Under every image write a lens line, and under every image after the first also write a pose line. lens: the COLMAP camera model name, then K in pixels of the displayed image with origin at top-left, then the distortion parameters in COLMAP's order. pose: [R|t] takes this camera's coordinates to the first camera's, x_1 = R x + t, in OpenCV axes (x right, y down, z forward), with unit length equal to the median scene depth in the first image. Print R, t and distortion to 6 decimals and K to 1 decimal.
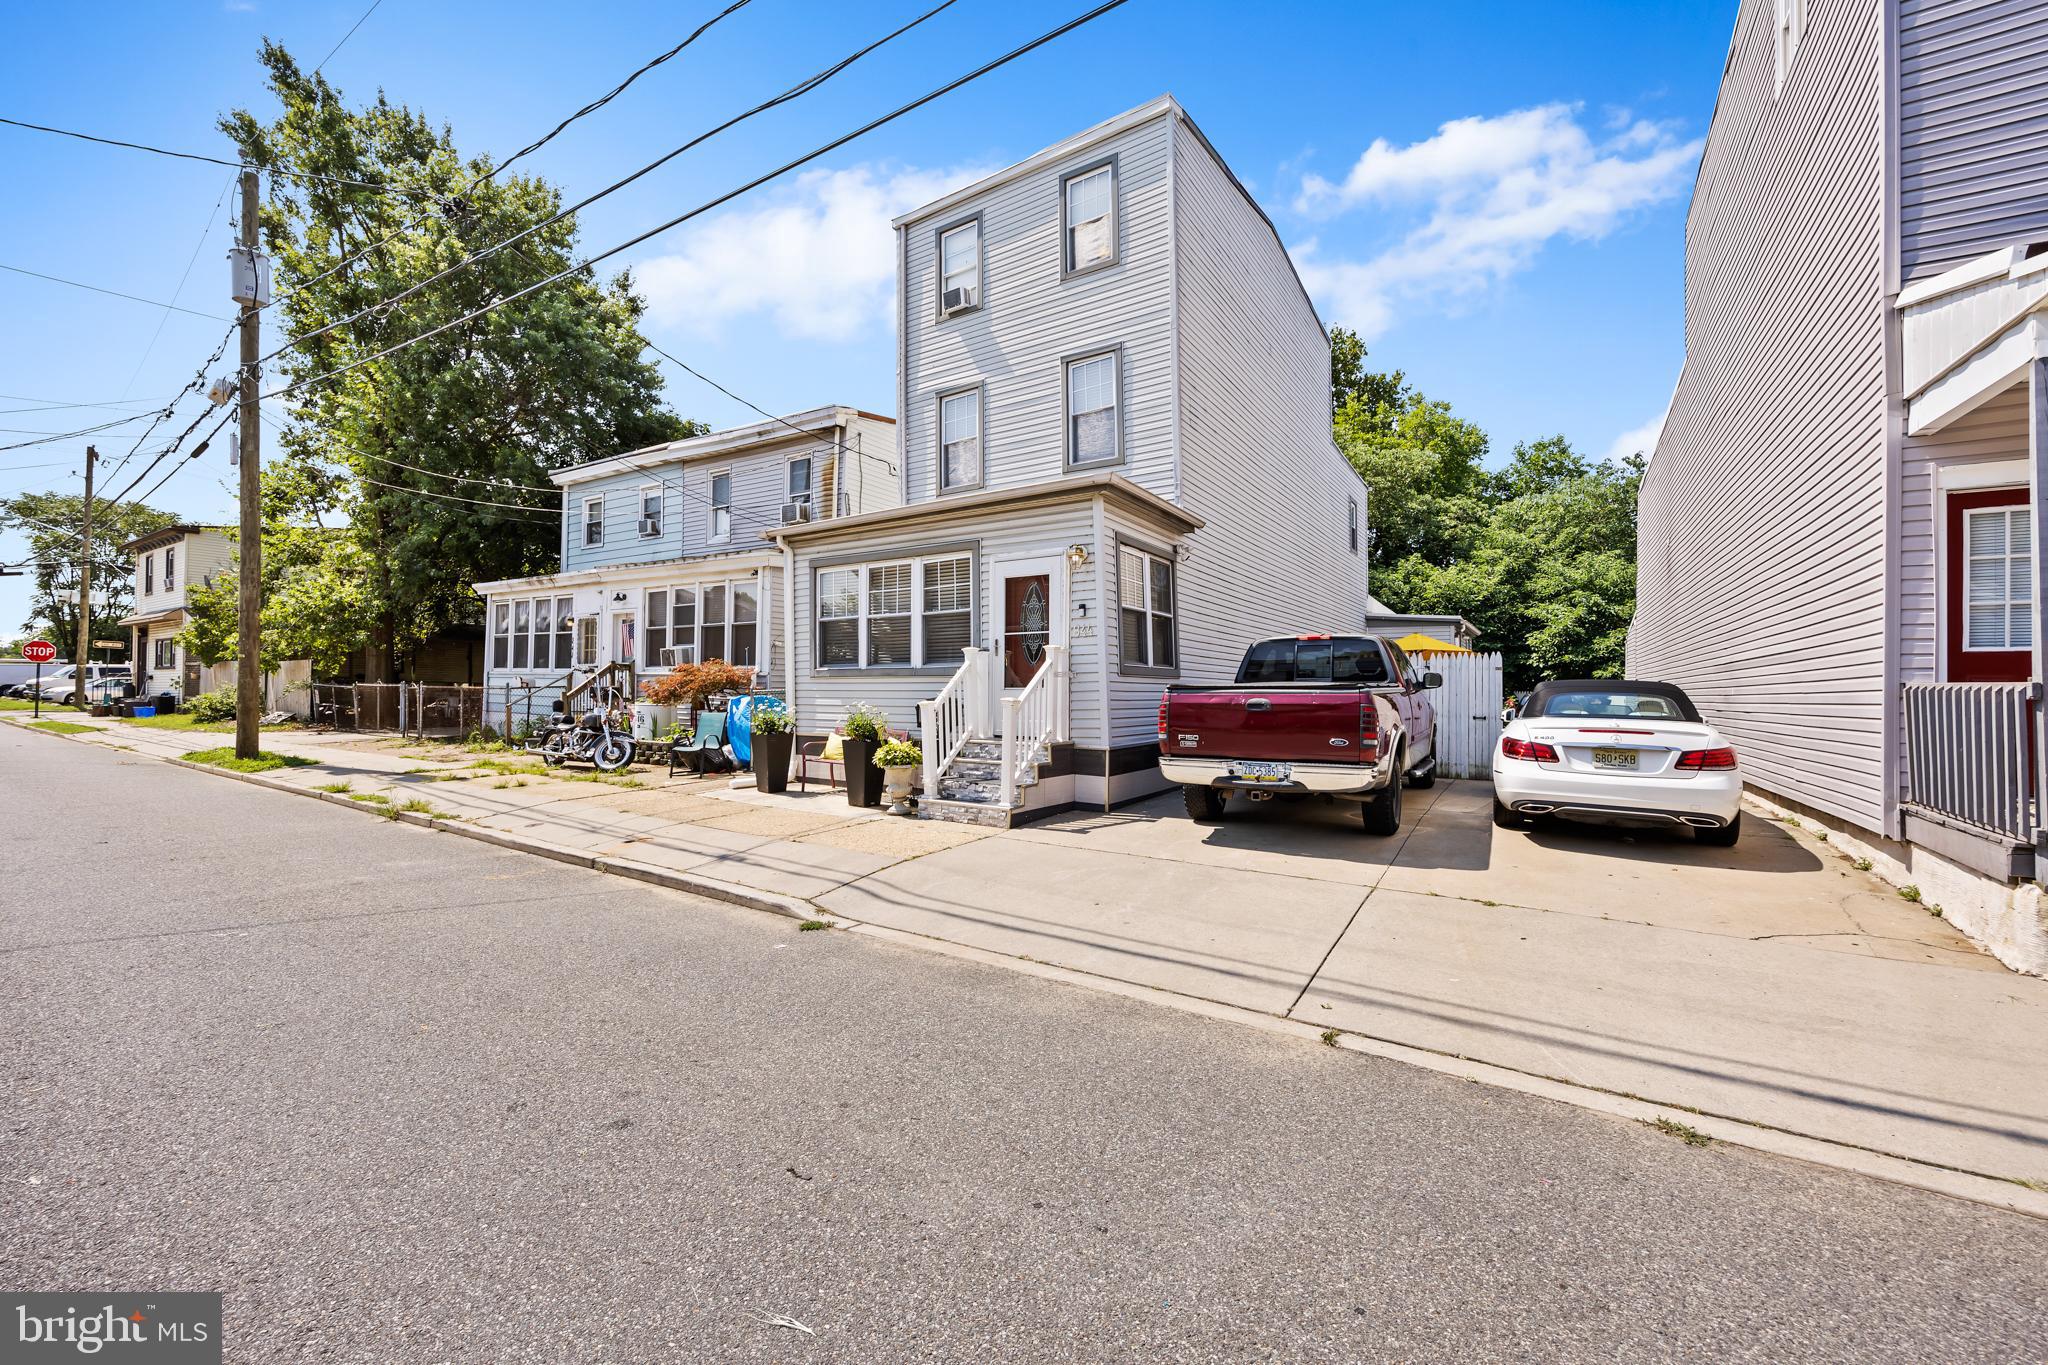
lens RADIAL K [[826.4, 0, 965.4], [0, 826.4, 719.2], [0, 0, 1]] dist [-0.001220, -0.000109]
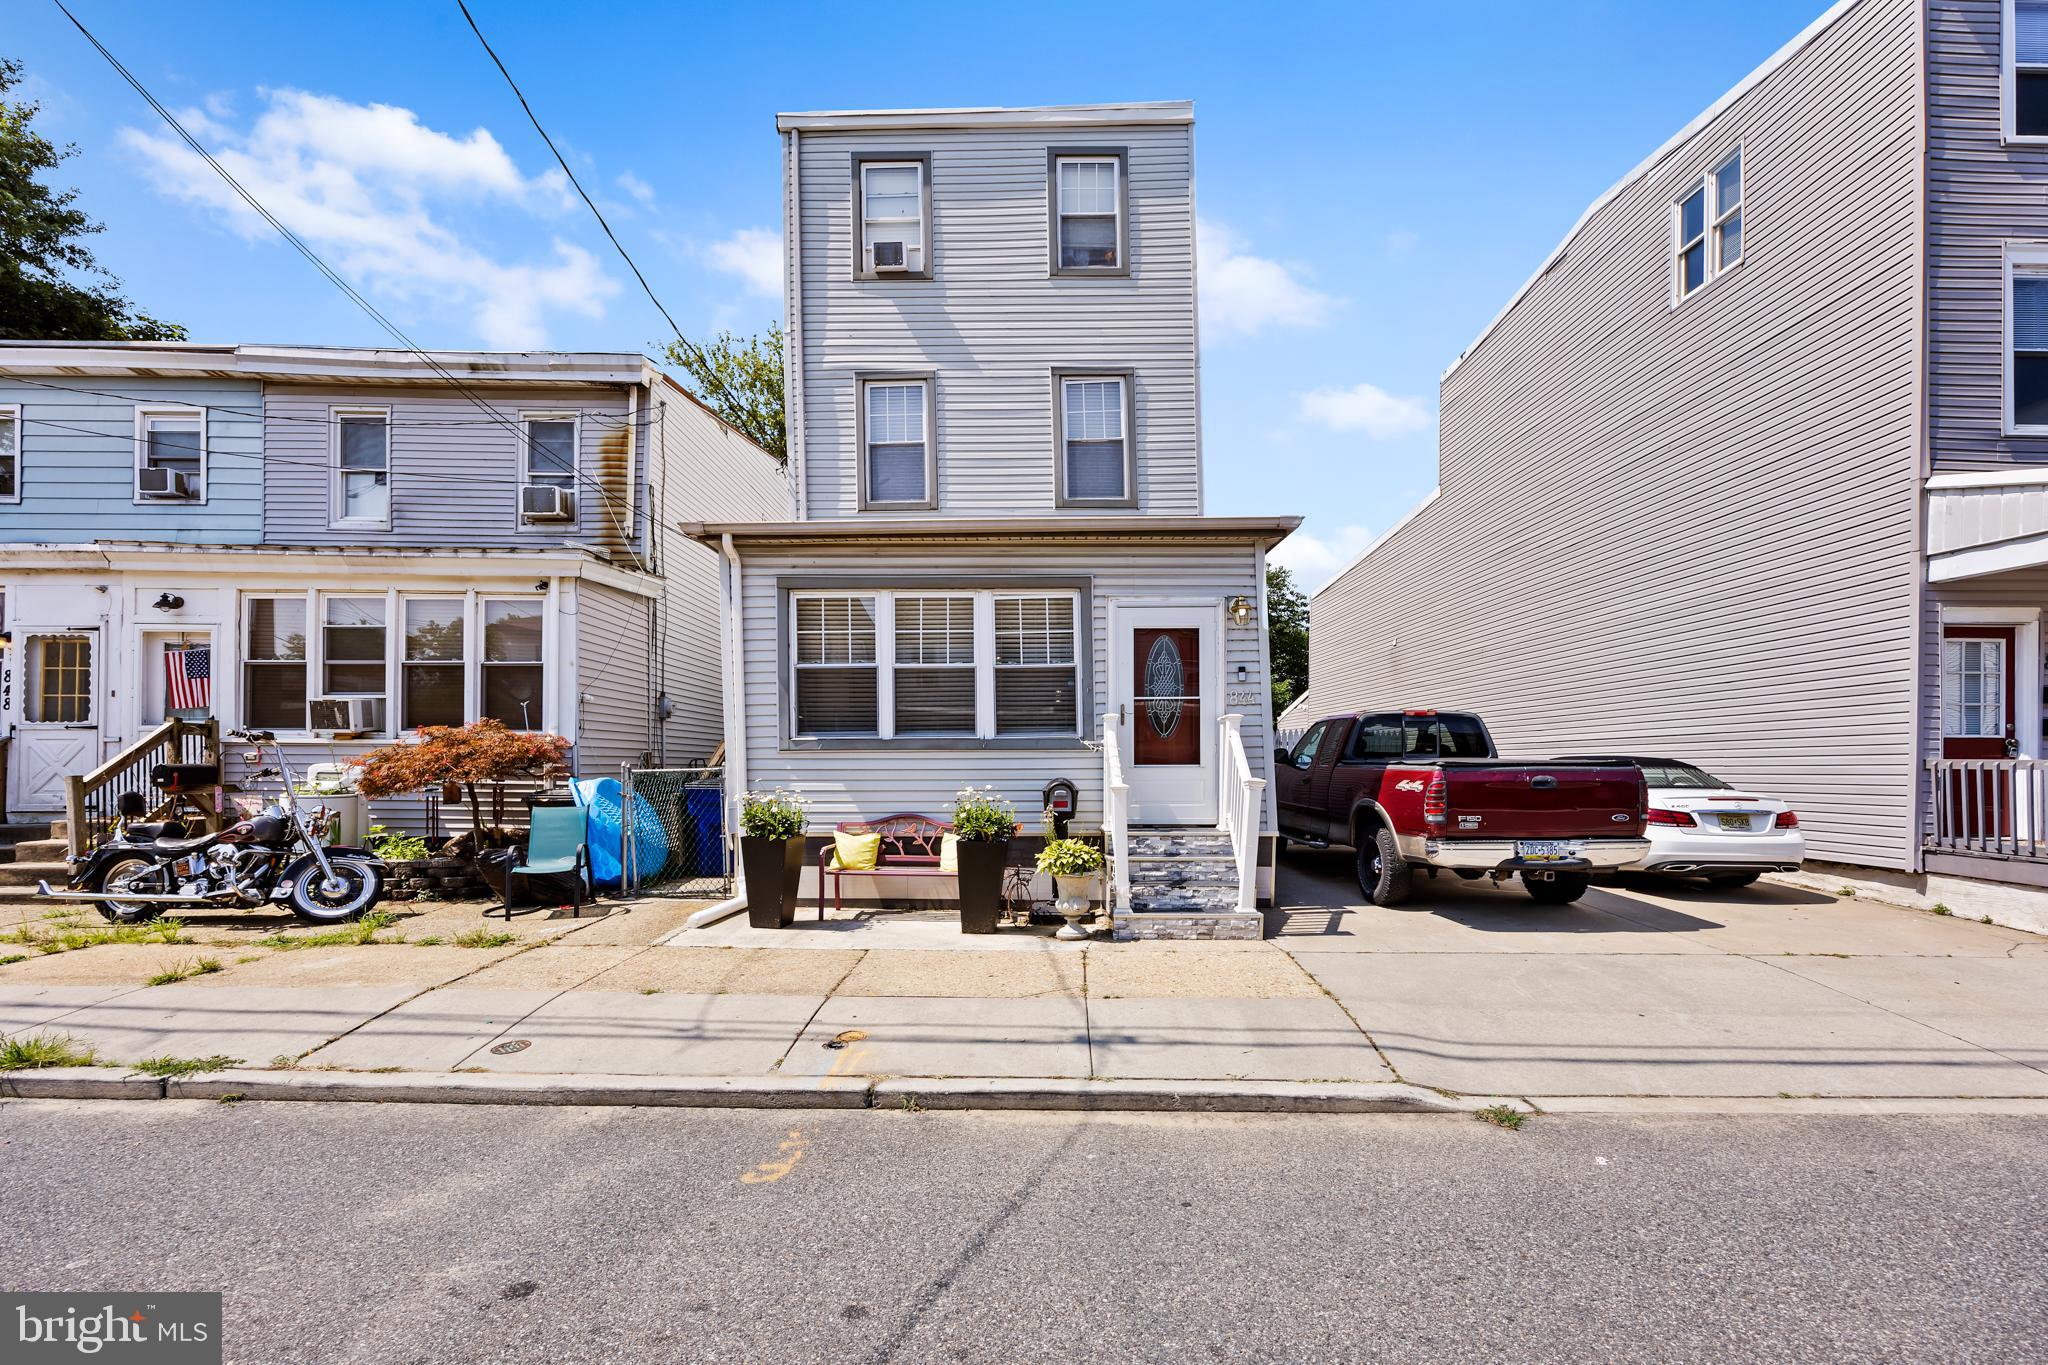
lens RADIAL K [[875.8, 0, 1002.9], [0, 875.8, 798.5], [0, 0, 1]] dist [-0.002000, -0.000266]
pose [[0.820657, -0.029040, 0.570683, -0.474164], [0.024862, 0.999577, 0.015111, -0.018646], [-0.570880, 0.001787, 0.821031, 0.324971]]
